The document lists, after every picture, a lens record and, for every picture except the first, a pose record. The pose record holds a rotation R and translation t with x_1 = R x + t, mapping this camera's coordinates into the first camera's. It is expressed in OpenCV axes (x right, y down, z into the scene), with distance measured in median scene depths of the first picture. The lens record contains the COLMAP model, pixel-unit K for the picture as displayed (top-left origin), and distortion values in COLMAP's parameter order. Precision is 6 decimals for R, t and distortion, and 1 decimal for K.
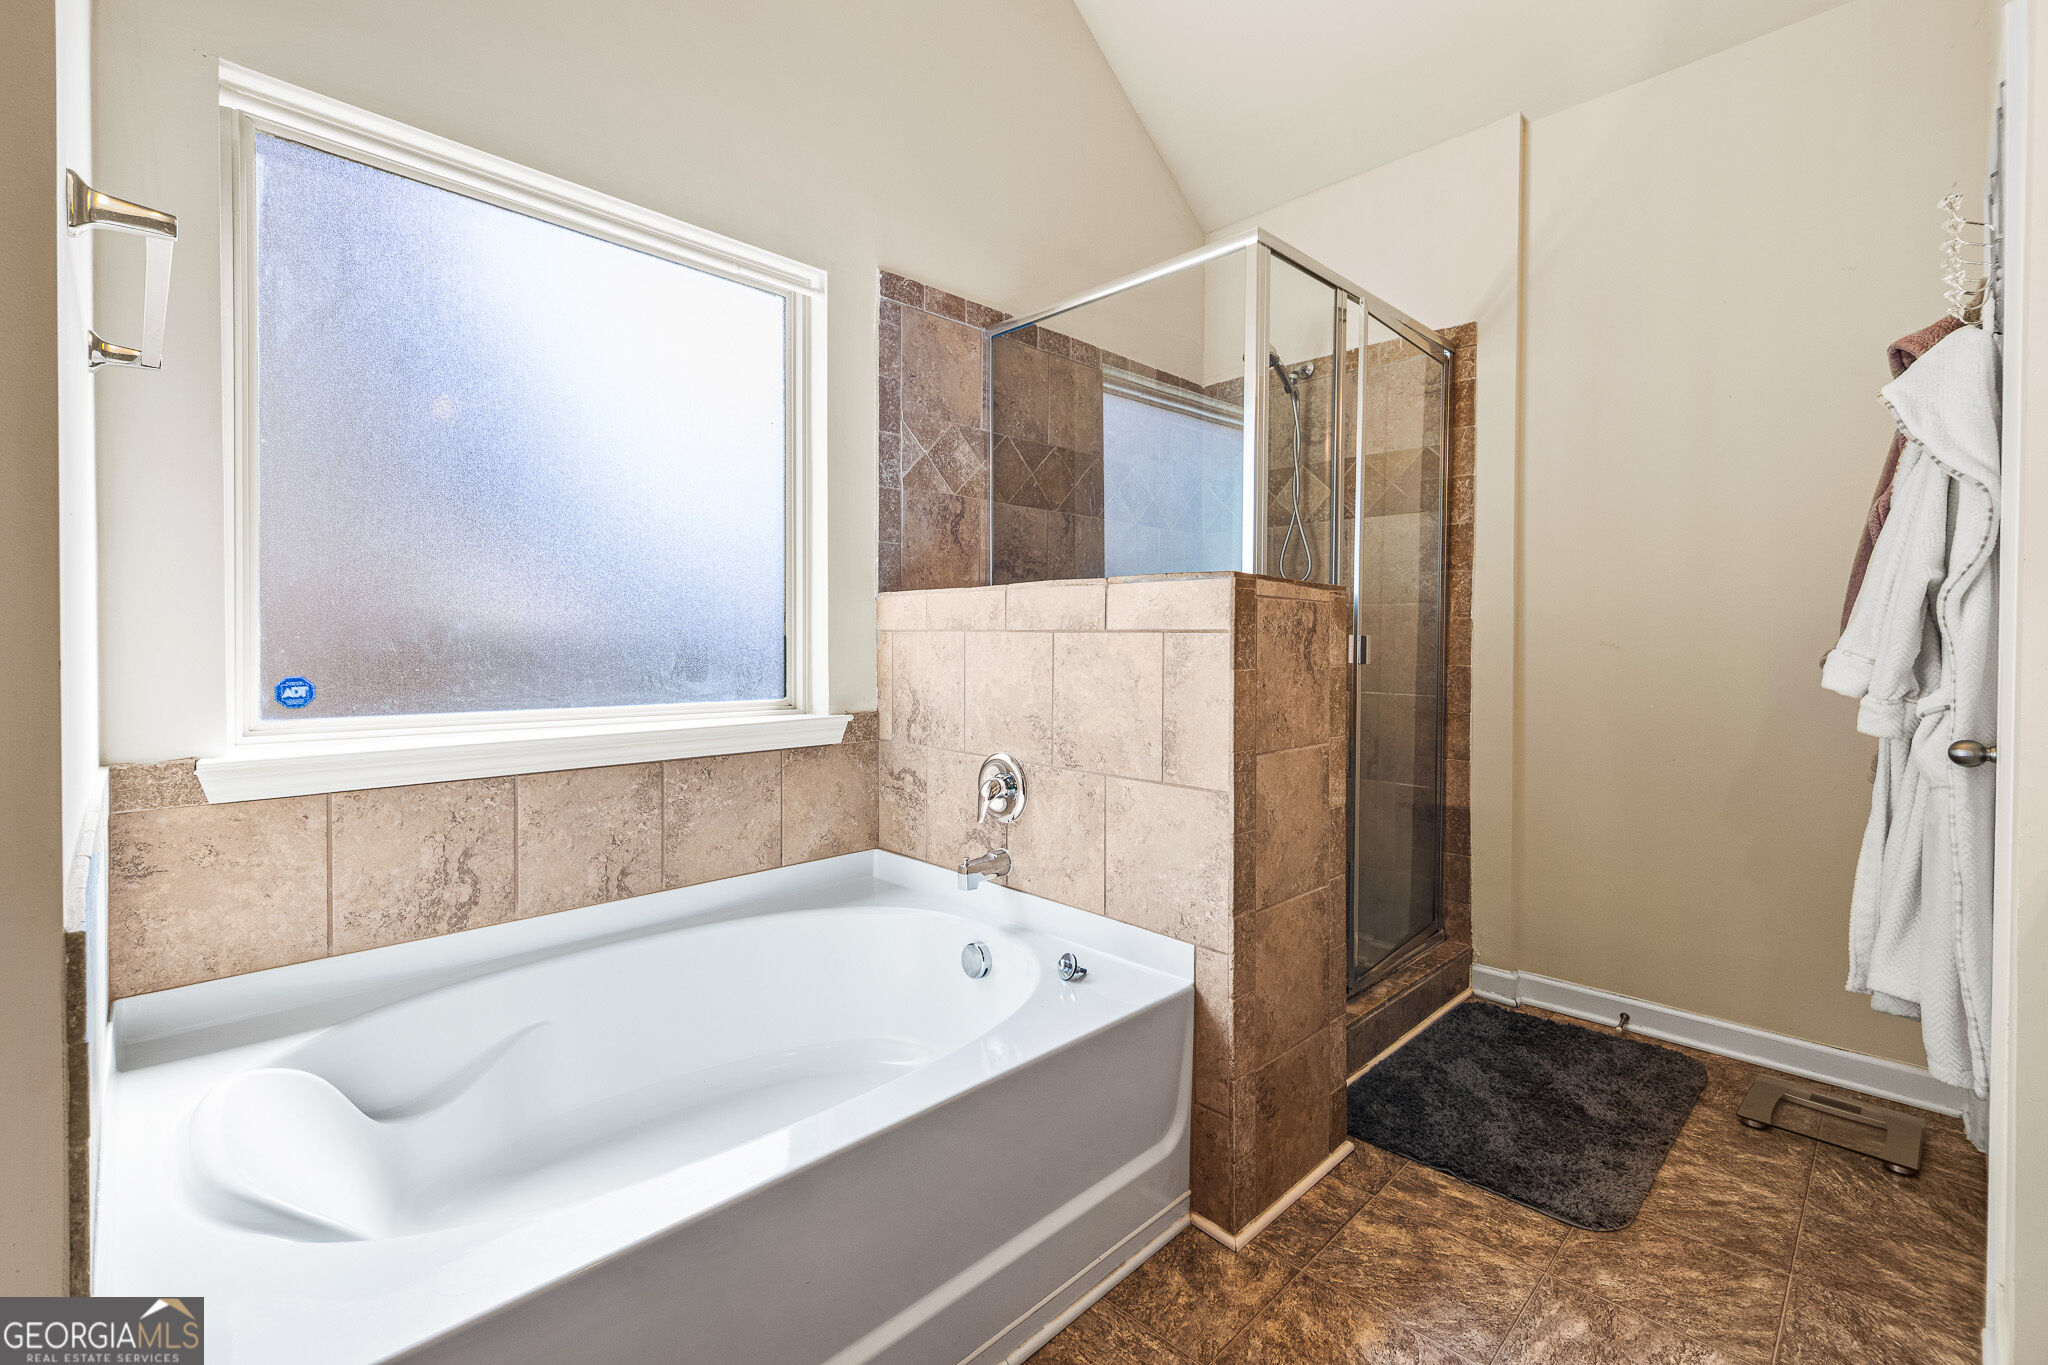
lens RADIAL K [[890.9, 0, 1014.8], [0, 890.9, 649.2], [0, 0, 1]] dist [0.008784, -0.002763]
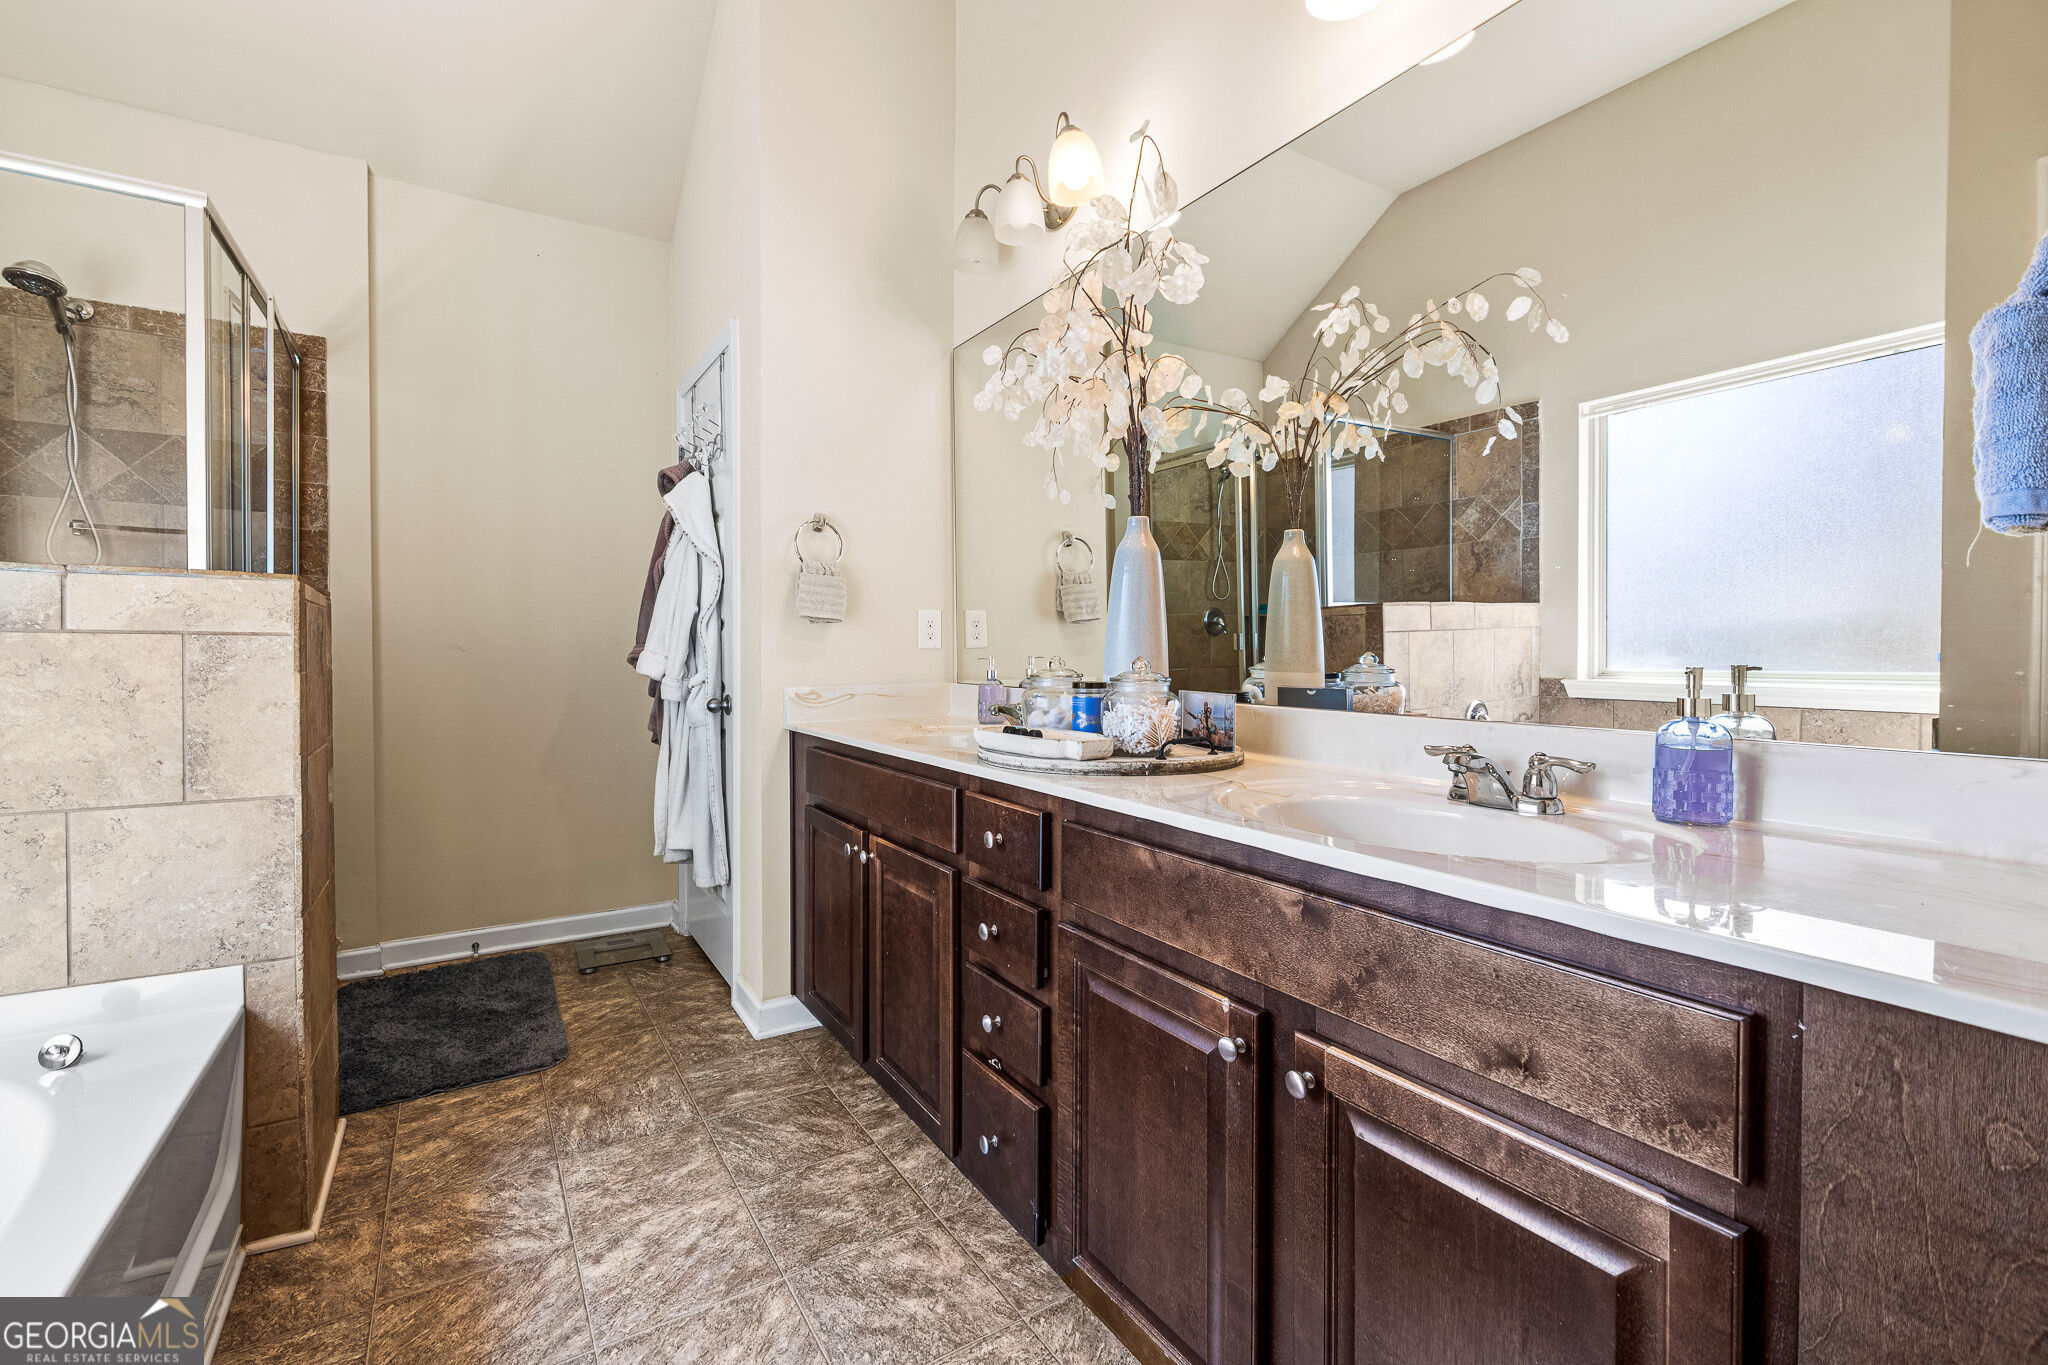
lens RADIAL K [[890.9, 0, 1014.8], [0, 890.9, 649.2], [0, 0, 1]] dist [0.008784, -0.002763]
pose [[0.212409, -0.001996, 0.977179, -0.544455], [0.006148, 0.999981, 0.000706, 0.000474], [-0.977161, 0.005858, 0.212417, -0.005887]]
